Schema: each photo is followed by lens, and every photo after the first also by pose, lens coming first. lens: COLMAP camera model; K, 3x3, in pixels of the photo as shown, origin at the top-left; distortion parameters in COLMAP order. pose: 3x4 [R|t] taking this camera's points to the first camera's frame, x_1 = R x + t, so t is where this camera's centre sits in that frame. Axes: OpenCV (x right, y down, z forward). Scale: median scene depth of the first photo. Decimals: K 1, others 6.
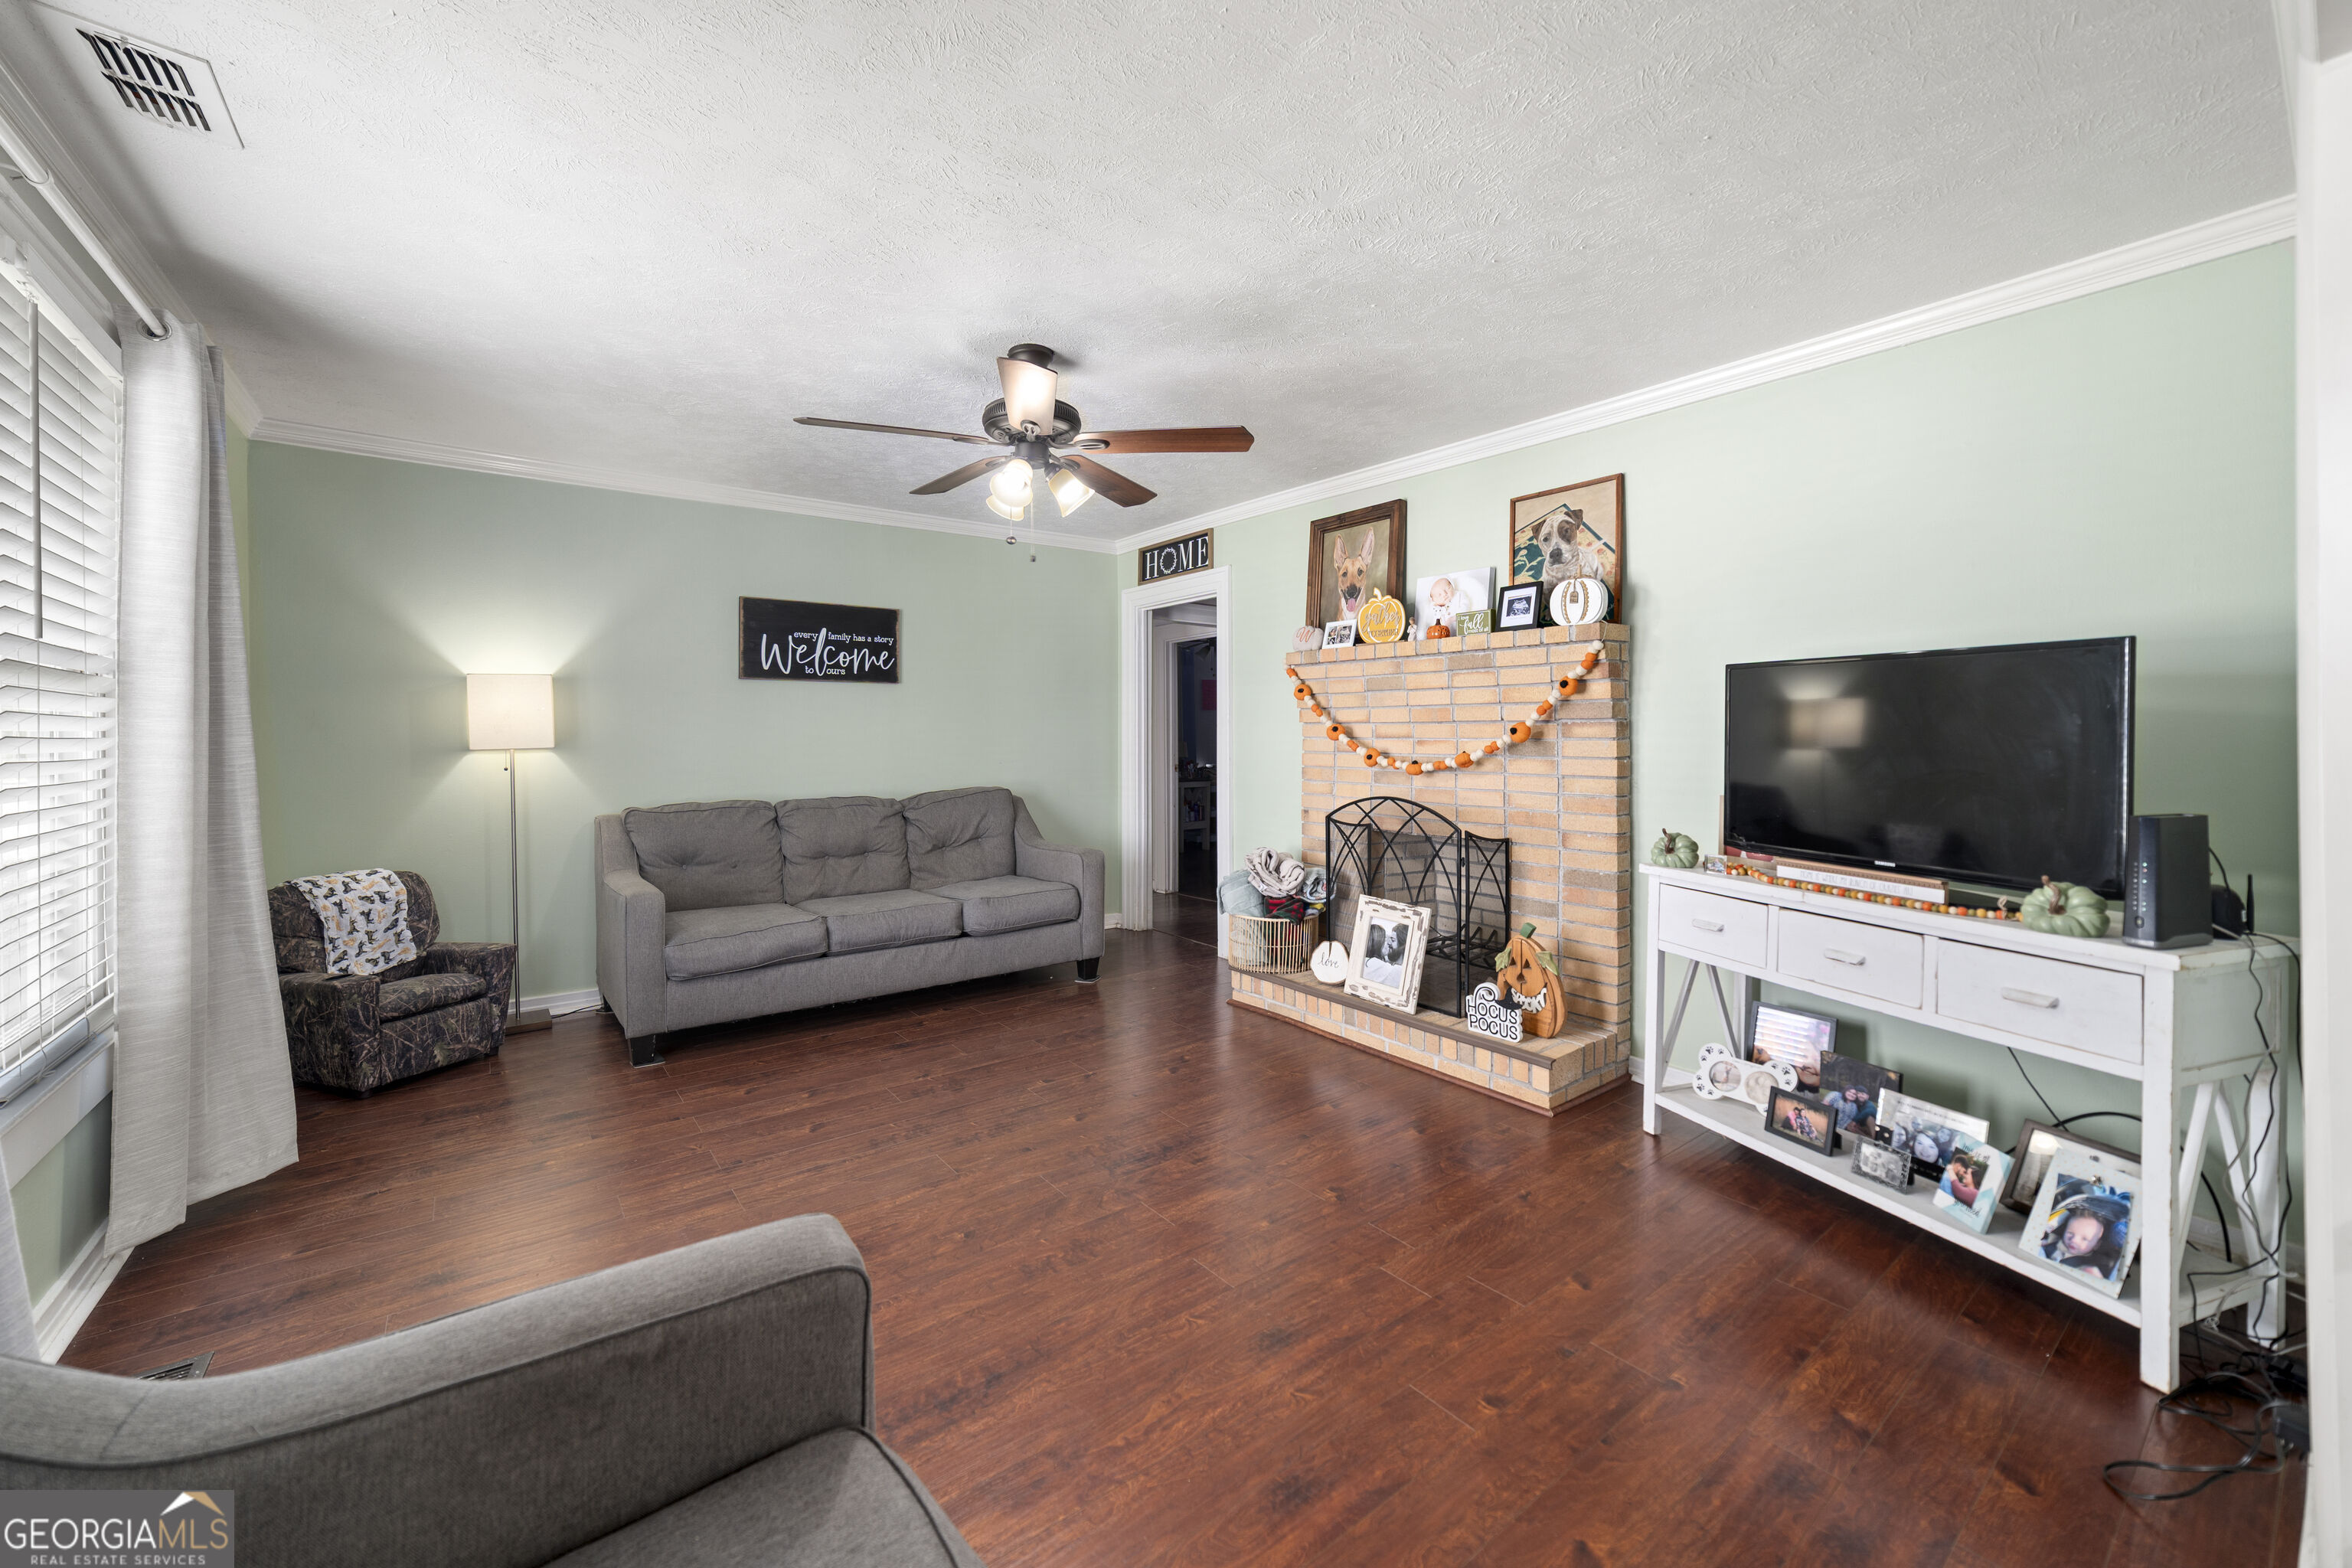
lens RADIAL K [[924.5, 0, 1170.1], [0, 924.5, 733.0], [0, 0, 1]] dist [-0.017754, 0.006821]
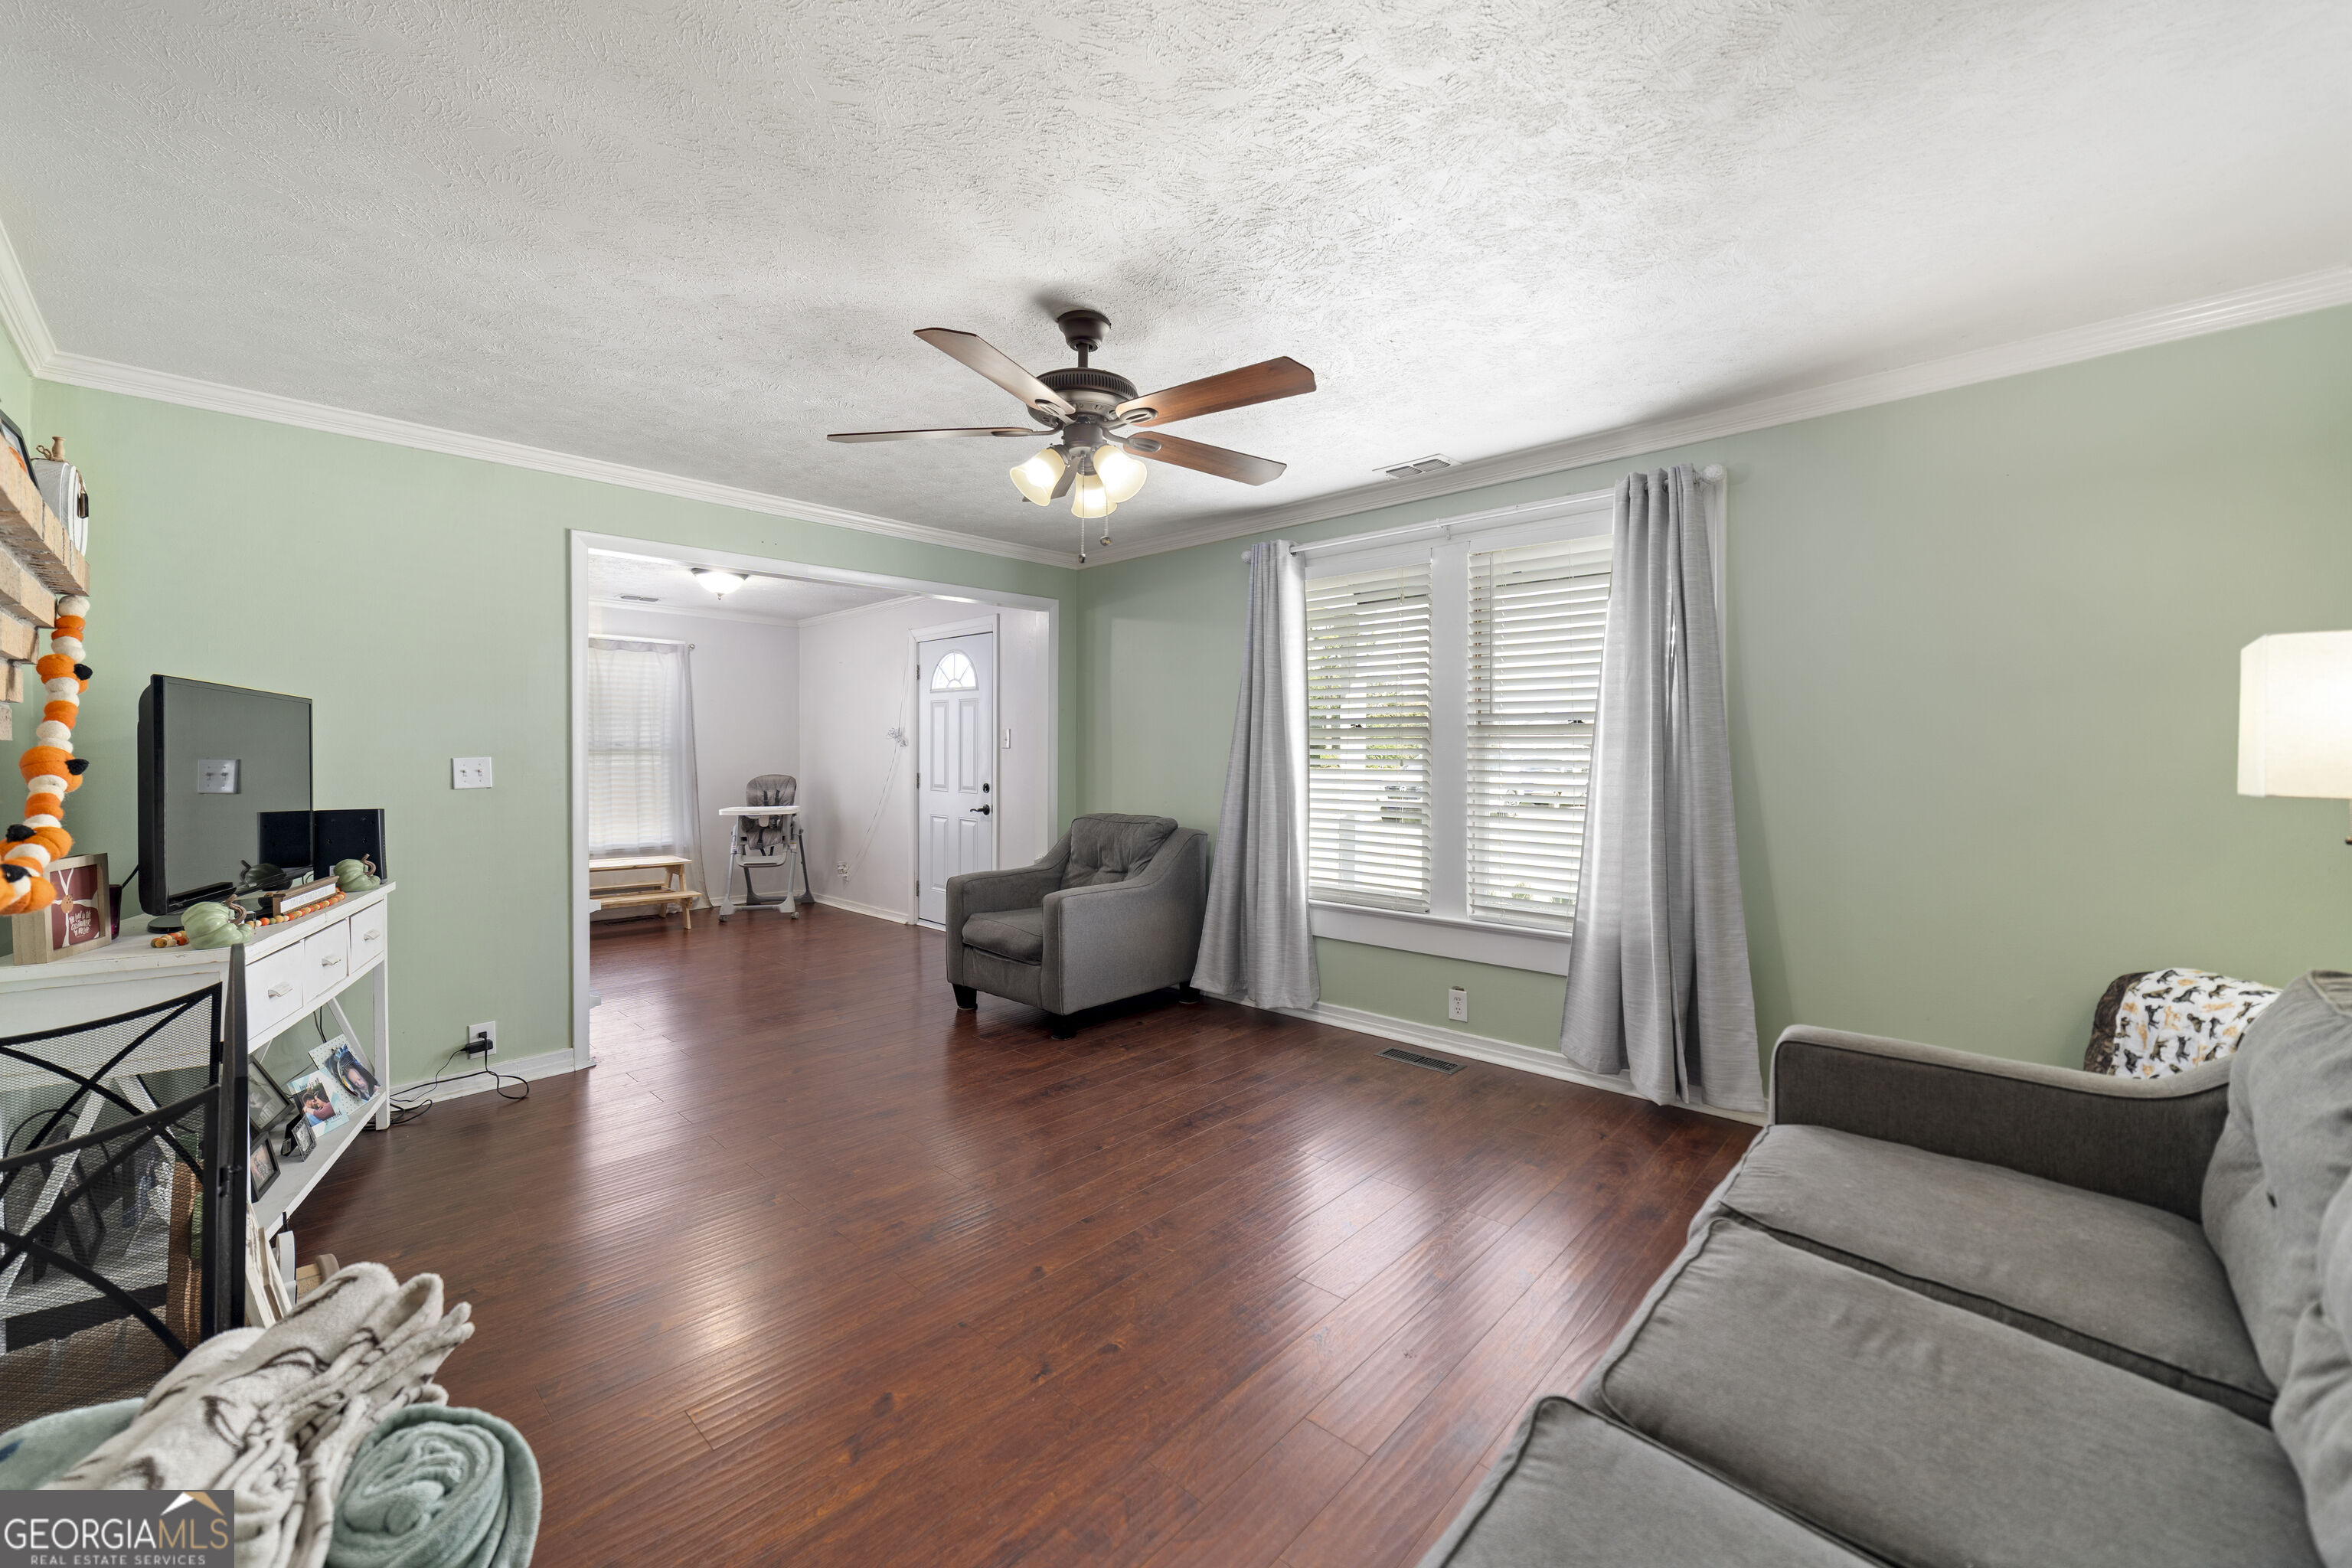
lens RADIAL K [[924.5, 0, 1170.1], [0, 924.5, 733.0], [0, 0, 1]] dist [-0.017754, 0.006821]
pose [[-0.986789, 0.001215, -0.162003, -0.048037], [0.003155, 0.999926, -0.011714, -0.009230], [0.161977, -0.012071, -0.986721, 1.008501]]
